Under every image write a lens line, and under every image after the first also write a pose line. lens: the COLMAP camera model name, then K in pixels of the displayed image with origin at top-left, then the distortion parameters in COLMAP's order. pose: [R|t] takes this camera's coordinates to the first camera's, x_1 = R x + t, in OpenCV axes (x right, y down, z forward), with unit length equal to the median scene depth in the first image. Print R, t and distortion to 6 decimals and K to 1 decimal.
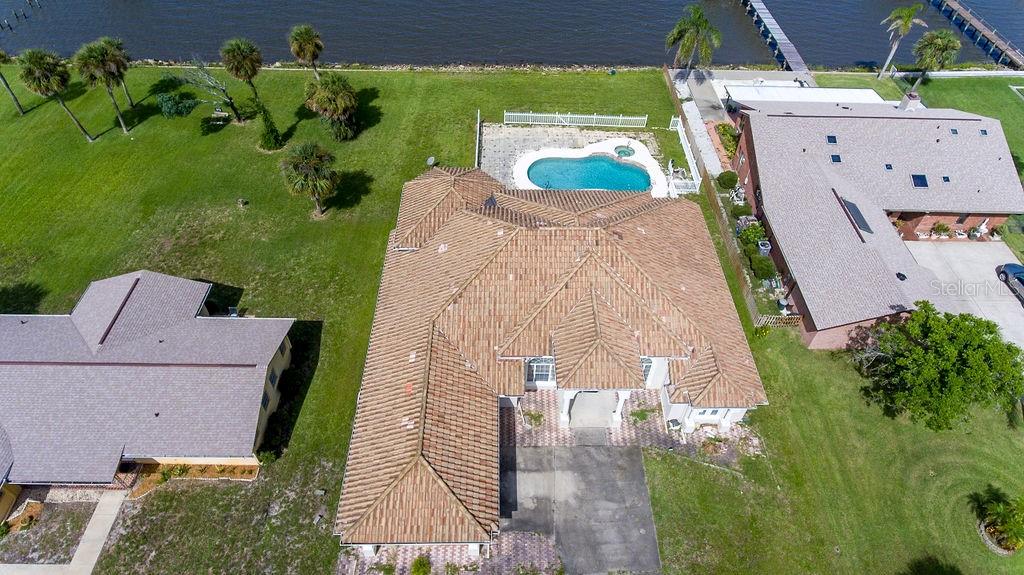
lens RADIAL K [[595.7, 0, 517.5], [0, 595.7, 258.4], [0, 0, 1]] dist [0.001090, -0.002044]
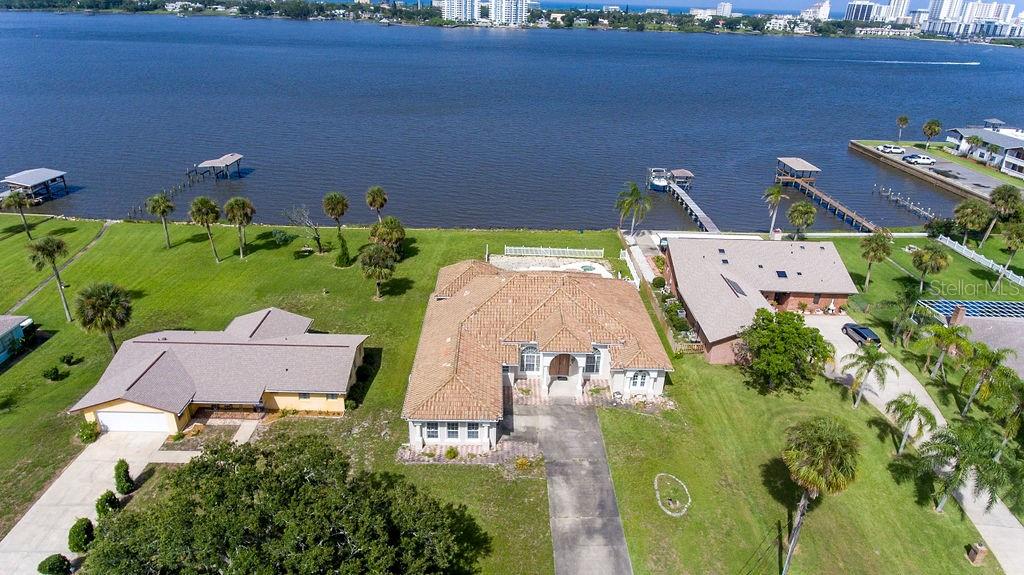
lens RADIAL K [[595.7, 0, 517.5], [0, 595.7, 258.4], [0, 0, 1]] dist [0.001090, -0.002044]
pose [[0.999972, 0.002647, 0.006951, -0.001803], [0.000203, 0.924452, -0.381298, 0.396895], [-0.007435, 0.381289, 0.924426, -0.391030]]
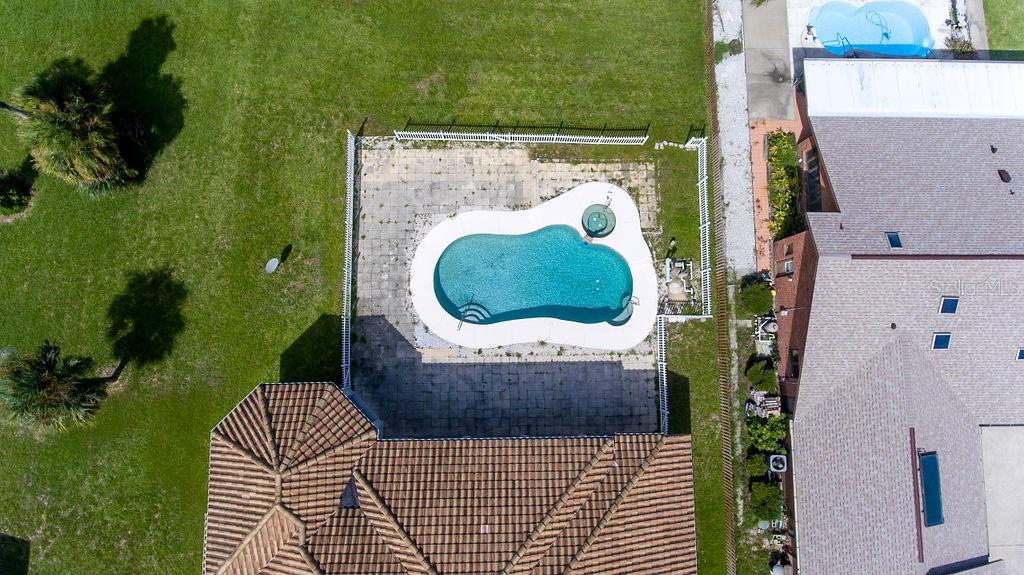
lens RADIAL K [[604.6, 0, 520.0], [0, 604.6, 254.7], [0, 0, 1]] dist [0.000037, -0.000893]
pose [[0.999974, 0.004163, -0.005969, 0.119542], [0.000304, 0.795582, 0.605846, -0.591878], [0.007271, -0.605832, 0.795559, 0.566627]]
